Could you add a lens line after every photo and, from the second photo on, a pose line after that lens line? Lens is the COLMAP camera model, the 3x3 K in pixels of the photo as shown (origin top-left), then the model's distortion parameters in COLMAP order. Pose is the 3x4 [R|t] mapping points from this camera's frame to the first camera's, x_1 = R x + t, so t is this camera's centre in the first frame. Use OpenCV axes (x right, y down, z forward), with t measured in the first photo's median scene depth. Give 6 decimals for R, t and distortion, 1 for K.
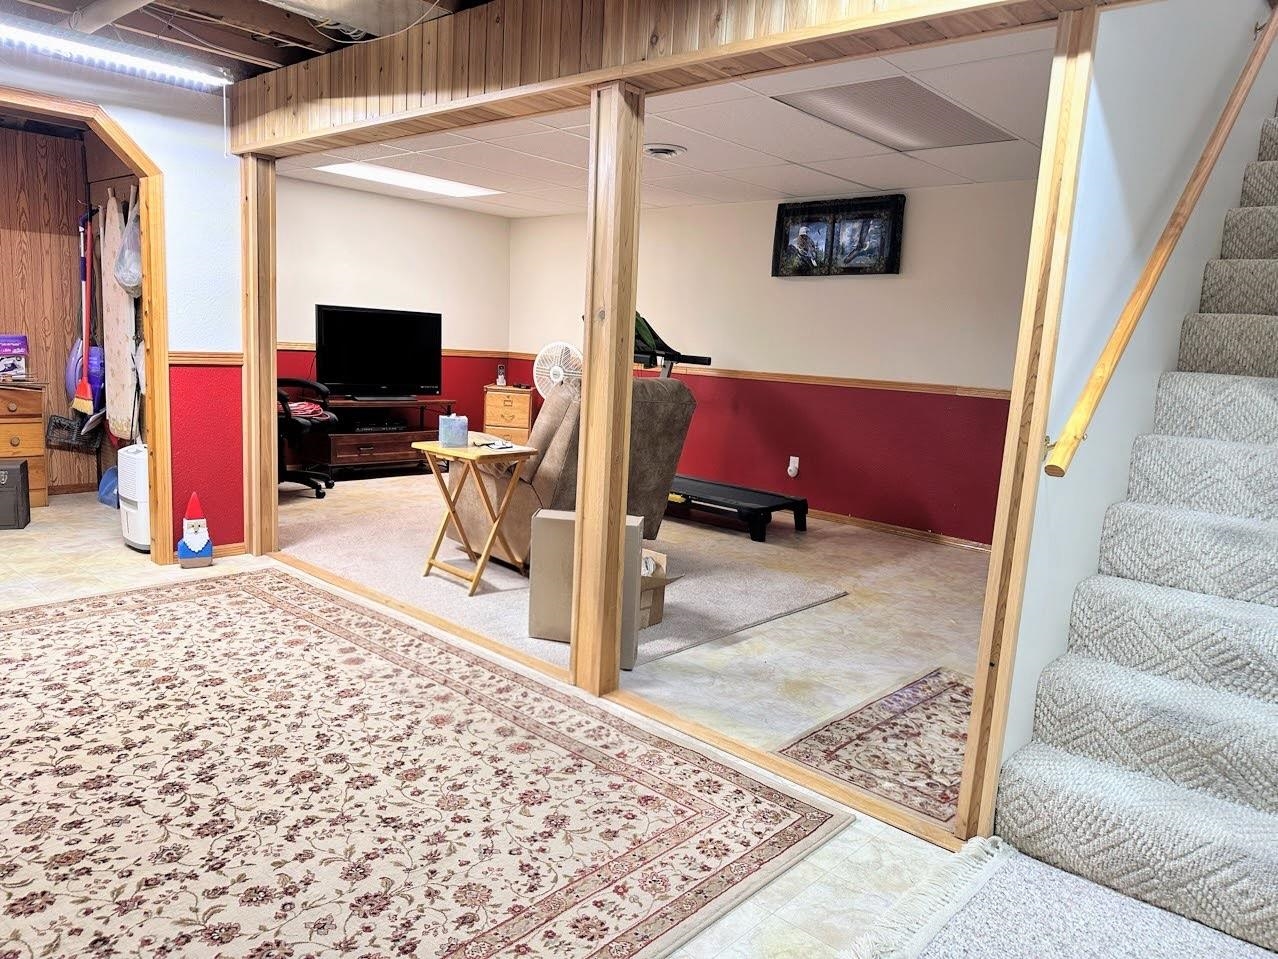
lens RADIAL K [[905.5, 0, 637.5], [0, 905.5, 474.1], [0, 0, 1]] dist [0.034291, -0.016026]
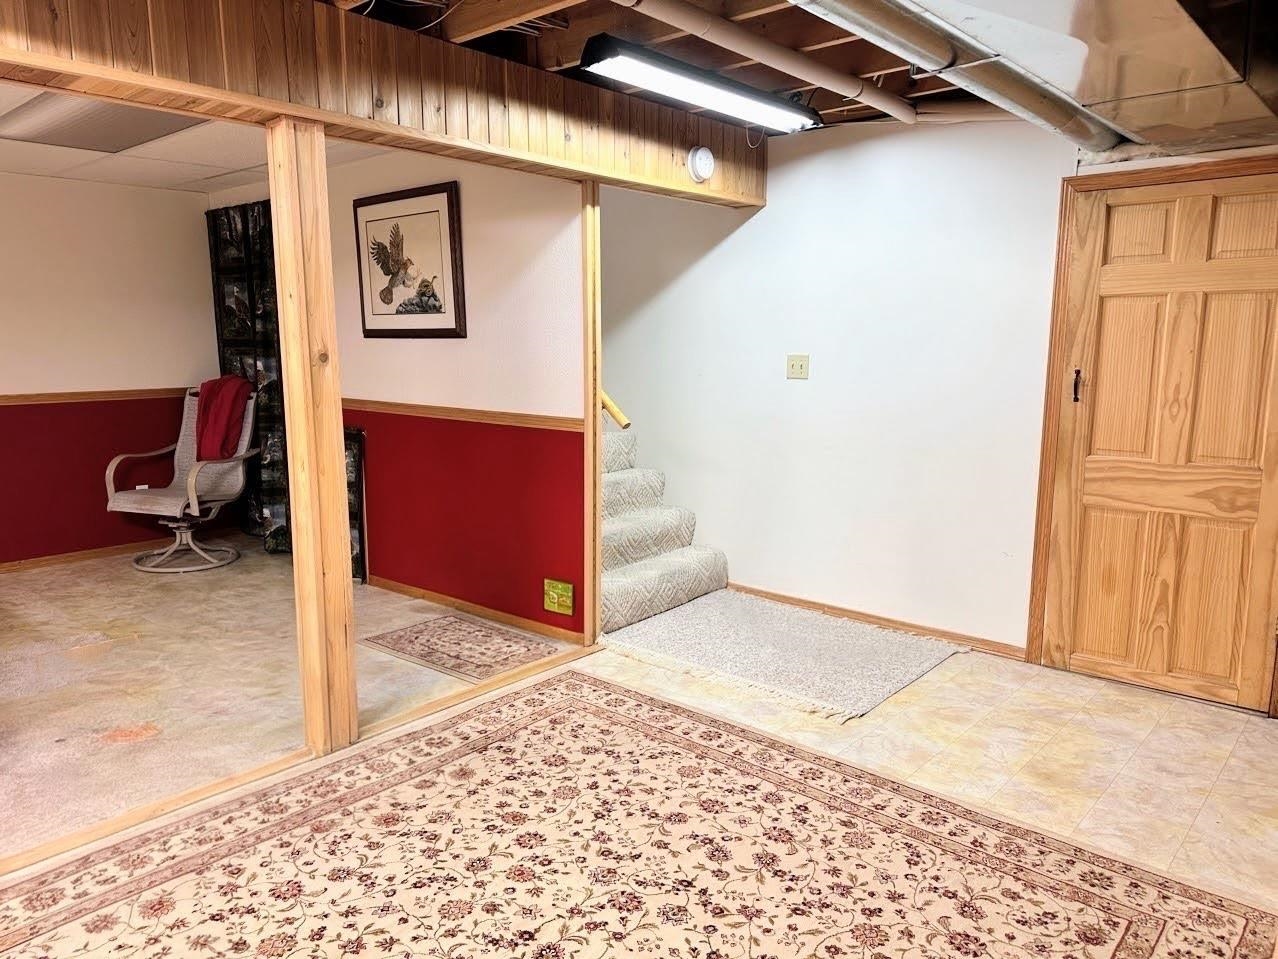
lens RADIAL K [[905.5, 0, 638.0], [0, 905.5, 481.1], [0, 0, 1]] dist [0.034291, -0.016026]
pose [[-0.014671, -0.207550, 0.978114, -1.182551], [0.172417, 0.963042, 0.206938, -0.218713], [-0.984915, 0.171680, 0.021657, 0.795826]]
